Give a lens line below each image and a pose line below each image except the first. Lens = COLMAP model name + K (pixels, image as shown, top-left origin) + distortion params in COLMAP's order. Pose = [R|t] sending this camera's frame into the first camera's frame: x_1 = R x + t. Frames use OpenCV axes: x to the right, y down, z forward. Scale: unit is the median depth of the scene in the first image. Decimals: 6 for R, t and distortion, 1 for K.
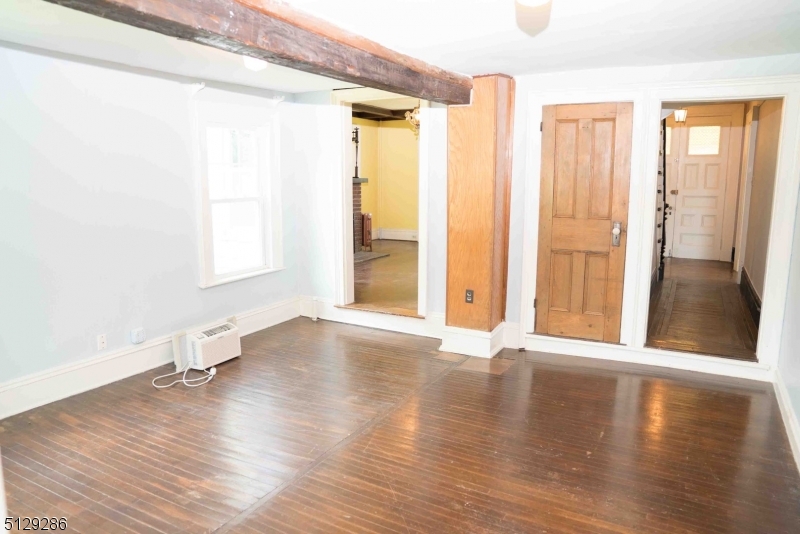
lens RADIAL K [[558.1, 0, 400.0], [0, 558.1, 267.0], [0, 0, 1]] dist [-0.137986, 0.106443]
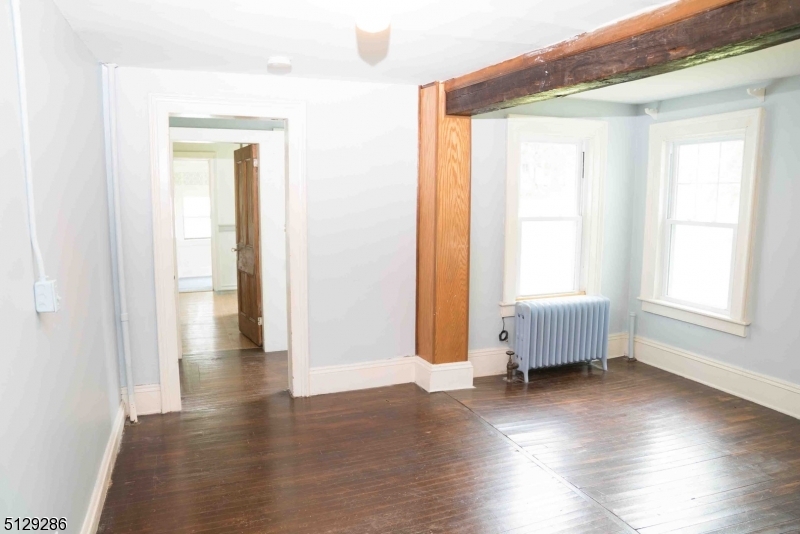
lens RADIAL K [[558.1, 0, 400.0], [0, 558.1, 267.0], [0, 0, 1]] dist [-0.137986, 0.106443]
pose [[-0.645652, 0.094846, -0.757719, 0.810297], [-0.127520, 0.964932, 0.229443, -0.224134], [0.752909, 0.244765, -0.610915, 1.378809]]
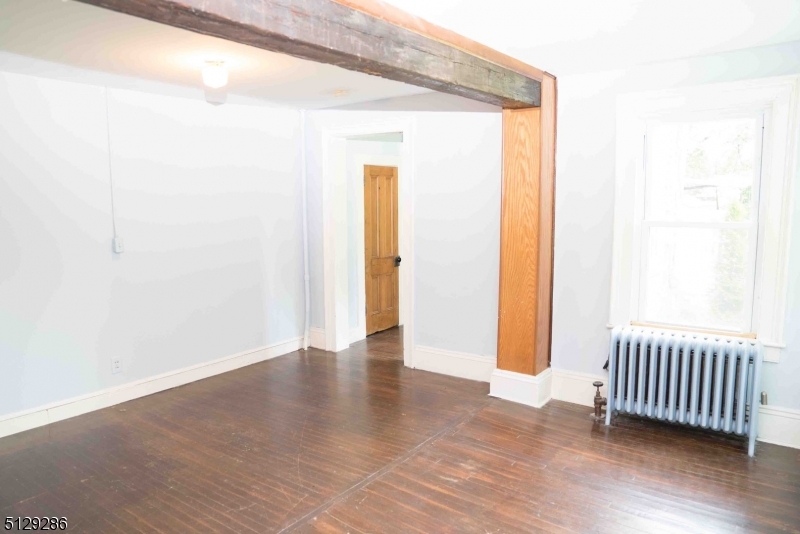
lens RADIAL K [[558.1, 0, 400.0], [0, 558.1, 267.0], [0, 0, 1]] dist [-0.137986, 0.106443]
pose [[-0.991660, -0.009432, 0.128539, -0.378133], [0.027303, 0.959310, 0.281031, -0.314498], [-0.125959, 0.282197, -0.951052, 1.975235]]
